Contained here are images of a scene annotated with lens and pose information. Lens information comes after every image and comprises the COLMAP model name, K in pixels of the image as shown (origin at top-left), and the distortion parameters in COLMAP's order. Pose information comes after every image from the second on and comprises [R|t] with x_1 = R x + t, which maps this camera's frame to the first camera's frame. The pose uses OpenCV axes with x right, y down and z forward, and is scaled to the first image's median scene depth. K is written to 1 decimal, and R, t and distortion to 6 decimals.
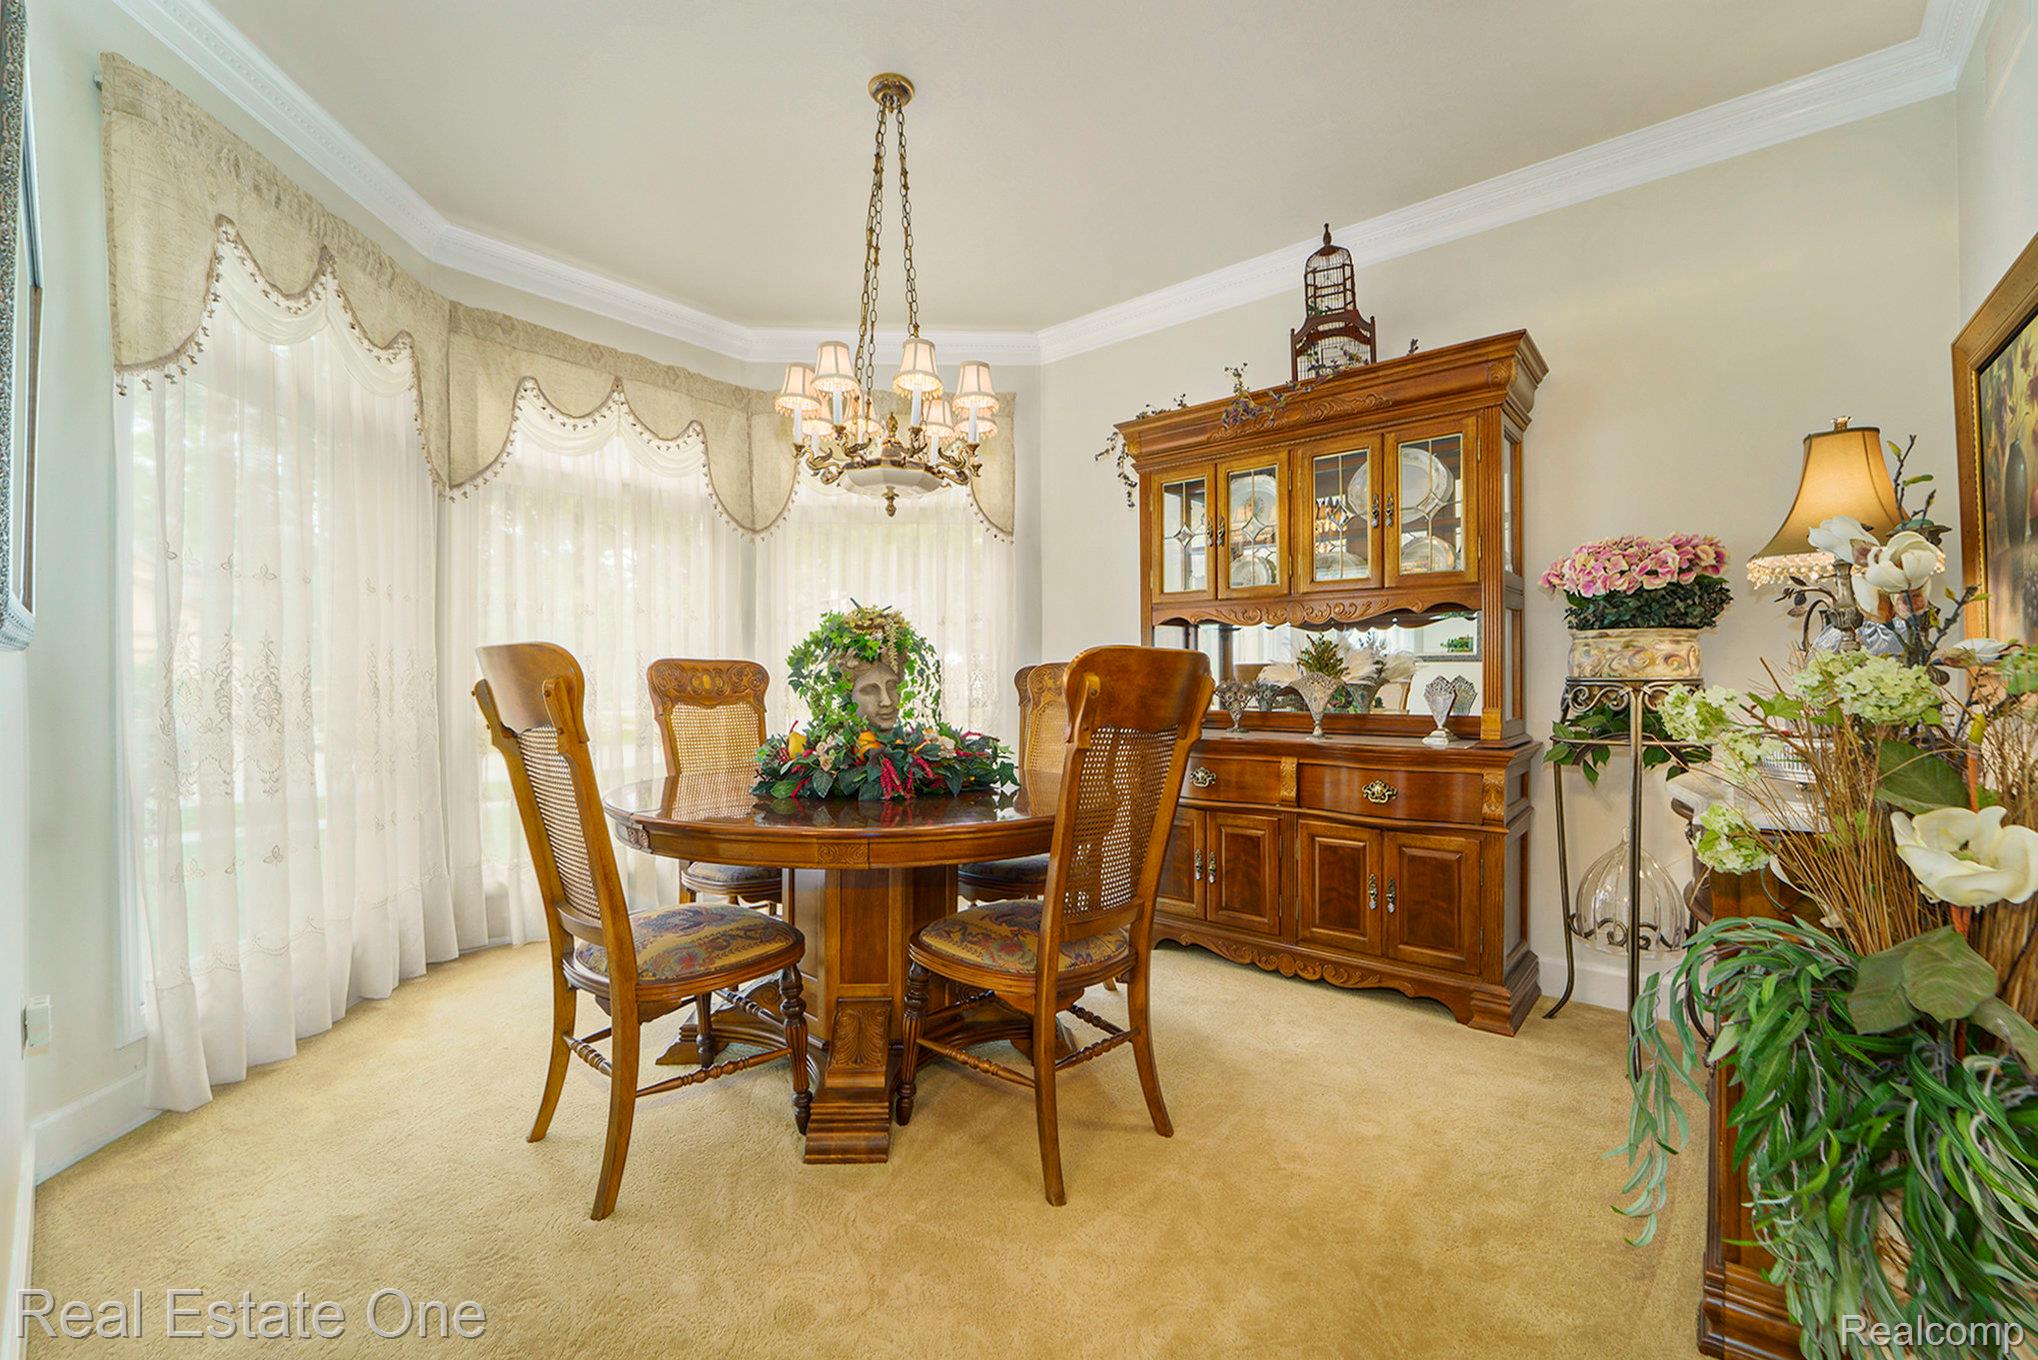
lens RADIAL K [[854.3, 0, 1009.1], [0, 854.3, 680.6], [0, 0, 1]] dist [-0.009683, -0.000005]
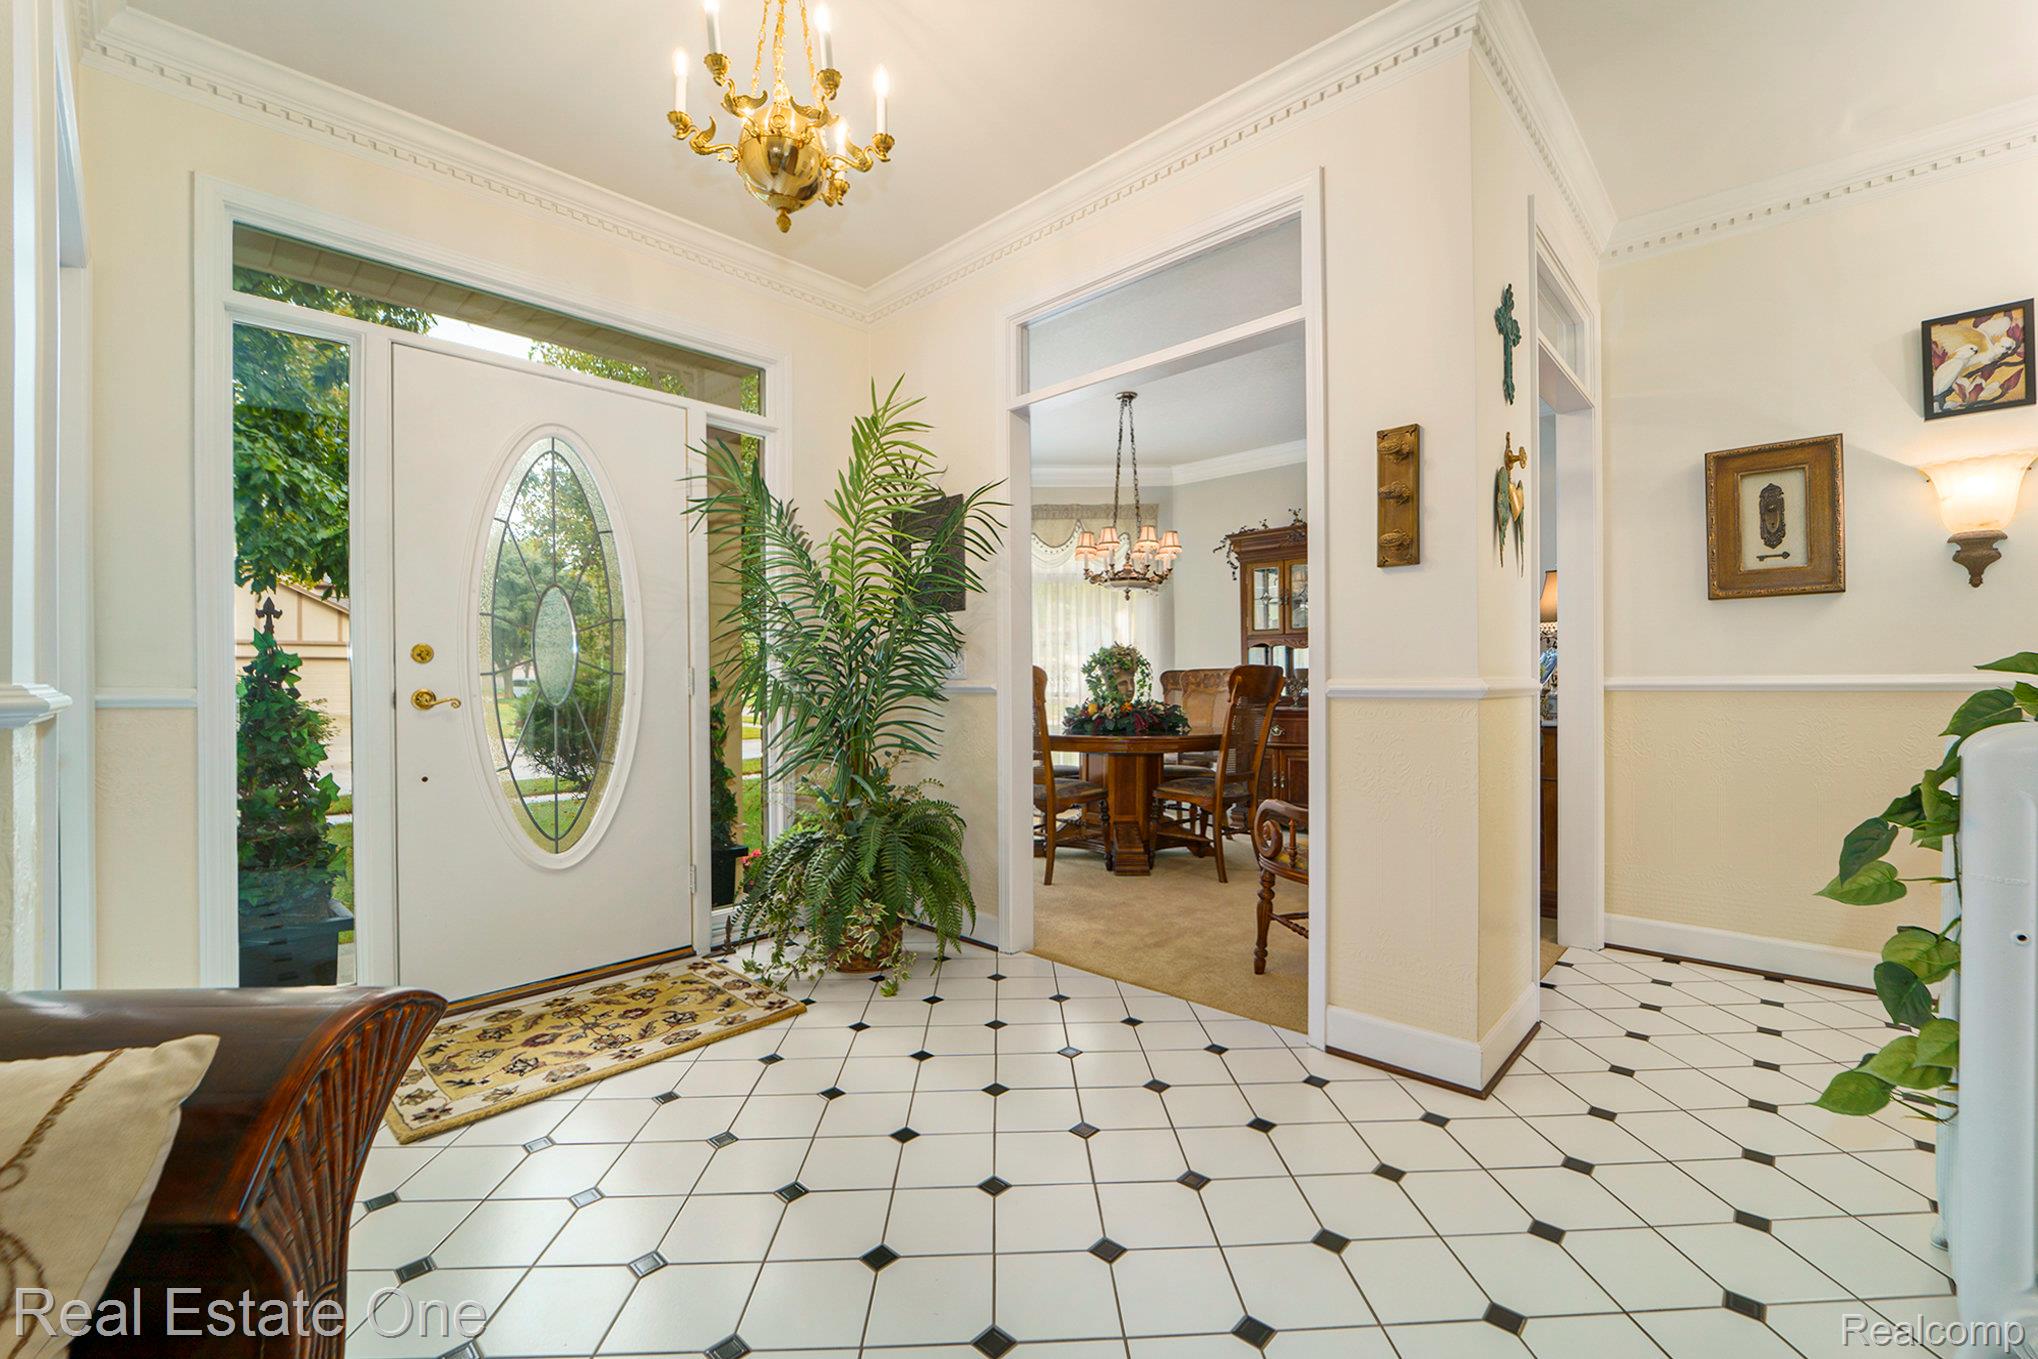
lens RADIAL K [[854.3, 0, 1009.1], [0, 854.3, 680.1], [0, 0, 1]] dist [-0.009683, -0.000005]
pose [[0.997863, -0.002878, -0.065282, -0.218305], [0.002817, 0.999996, -0.001024, 0.002985], [0.065285, 0.000838, 0.997866, -0.829519]]
